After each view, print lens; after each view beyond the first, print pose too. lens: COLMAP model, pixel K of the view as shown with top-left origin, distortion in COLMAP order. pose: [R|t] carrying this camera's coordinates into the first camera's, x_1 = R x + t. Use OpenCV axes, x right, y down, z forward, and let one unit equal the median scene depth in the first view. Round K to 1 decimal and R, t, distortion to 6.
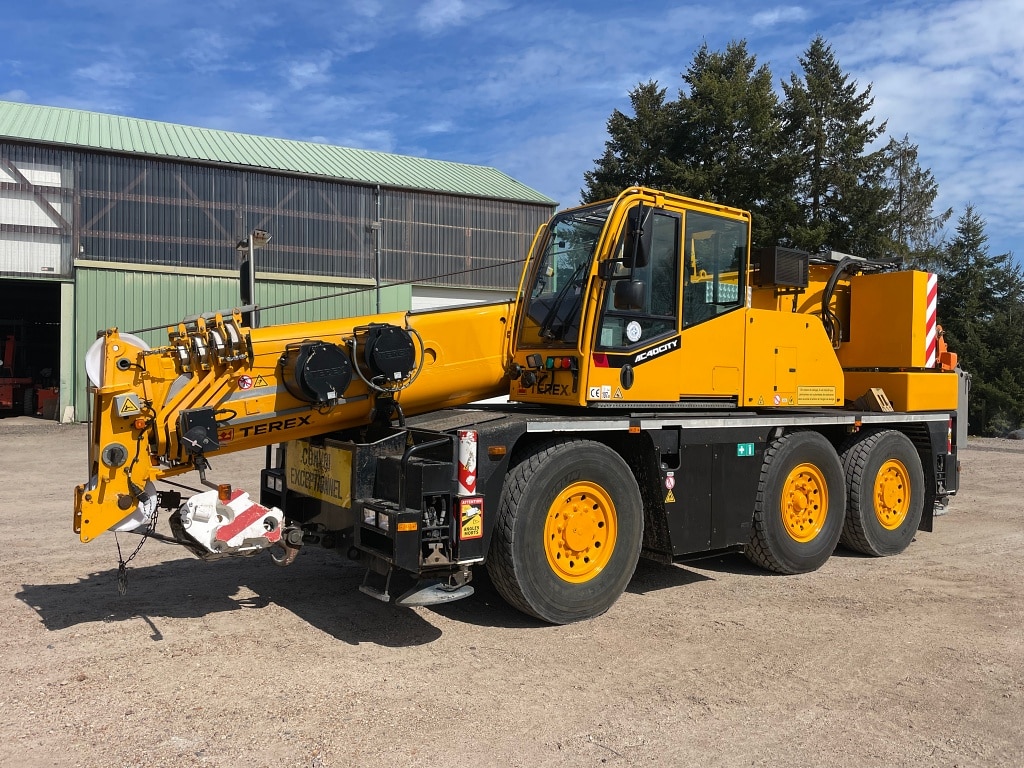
lens RADIAL K [[767.8, 0, 509.0], [0, 767.8, 367.4], [0, 0, 1]] dist [0.096736, -0.124753]
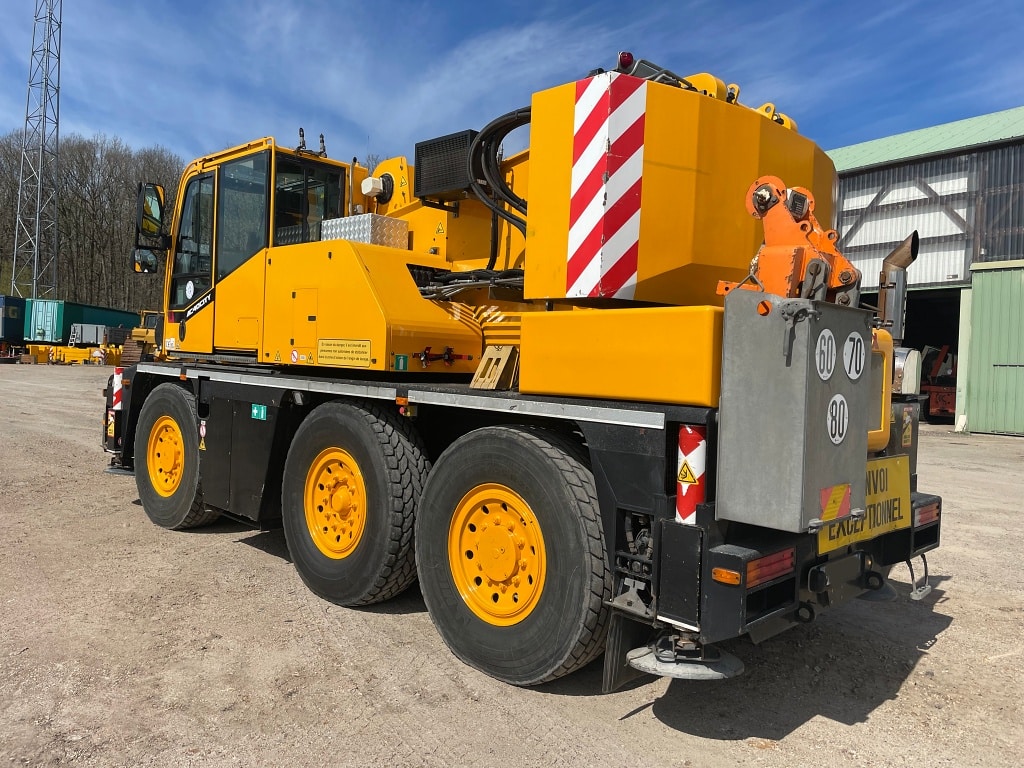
lens RADIAL K [[767.8, 0, 509.0], [0, 767.8, 367.4], [0, 0, 1]] dist [0.096736, -0.124753]
pose [[0.166472, -0.003531, -0.986040, 1.118097], [-0.027788, 0.999580, -0.008271, 0.051608], [0.985655, 0.028777, 0.166304, 1.047360]]
